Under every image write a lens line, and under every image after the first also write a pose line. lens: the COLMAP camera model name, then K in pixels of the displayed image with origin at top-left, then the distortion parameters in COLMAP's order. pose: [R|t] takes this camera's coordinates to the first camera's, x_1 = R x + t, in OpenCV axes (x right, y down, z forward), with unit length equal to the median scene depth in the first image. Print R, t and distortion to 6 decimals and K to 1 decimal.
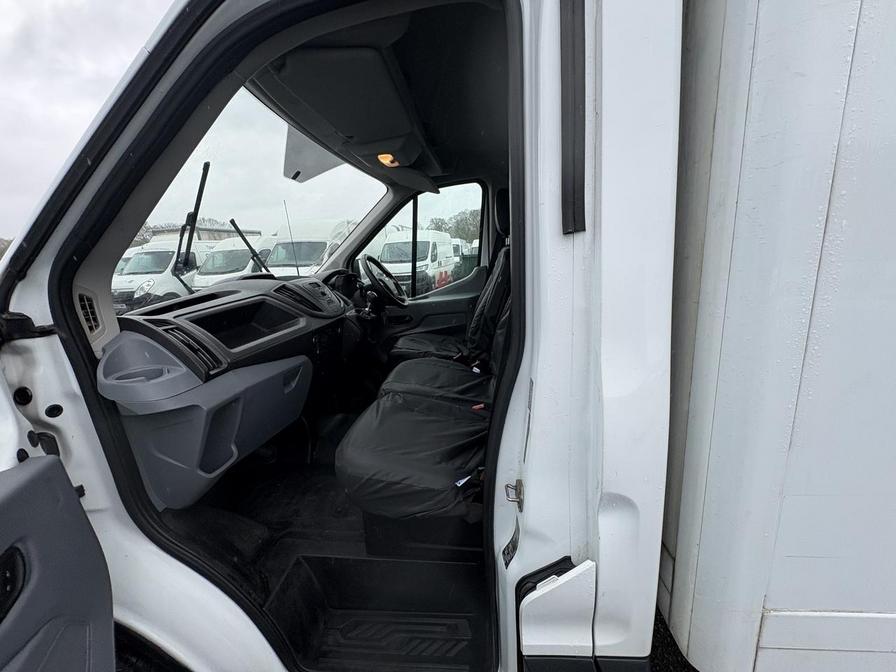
lens RADIAL K [[356.4, 0, 452.2], [0, 356.4, 333.8], [0, 0, 1]] dist [-0.001664, 0.000549]
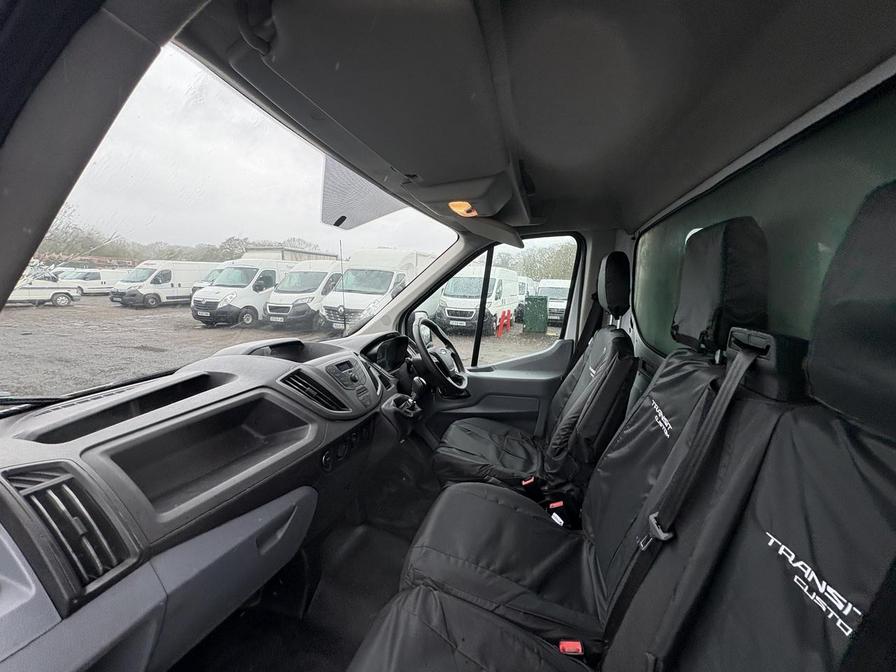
lens RADIAL K [[356.4, 0, 454.6], [0, 356.4, 335.1], [0, 0, 1]] dist [-0.001664, 0.000549]
pose [[0.982158, 0.107340, -0.154413, -0.064192], [-0.119767, 0.990075, -0.073539, -0.195769], [0.144987, 0.090720, 0.985266, 0.344492]]
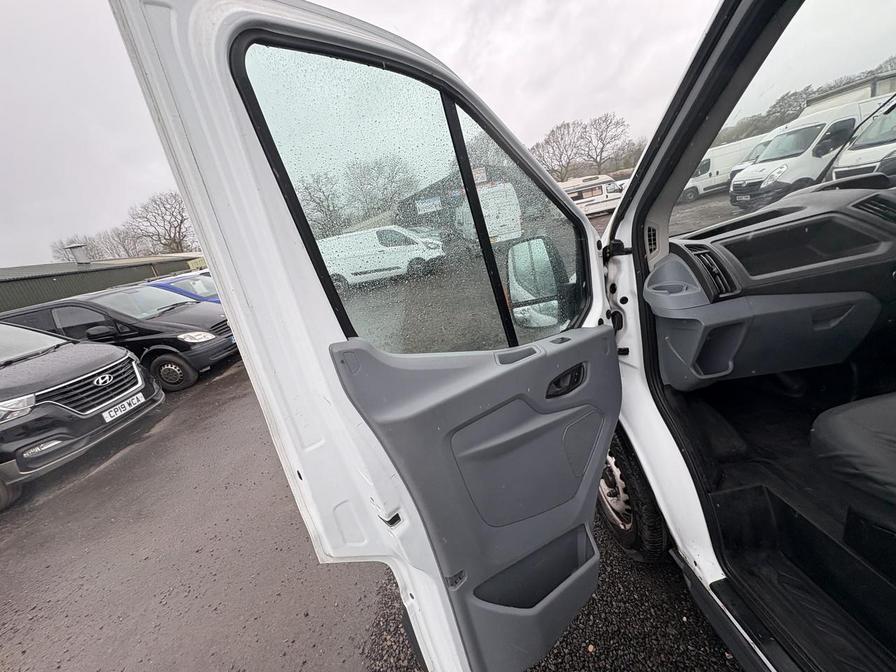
lens RADIAL K [[356.4, 0, 442.3], [0, 356.4, 334.5], [0, 0, 1]] dist [-0.001664, 0.000549]
pose [[0.137422, 0.310500, -0.940588, 0.218945], [-0.015689, 0.950160, 0.311368, -0.078455], [0.990388, -0.028032, 0.135445, -0.040056]]
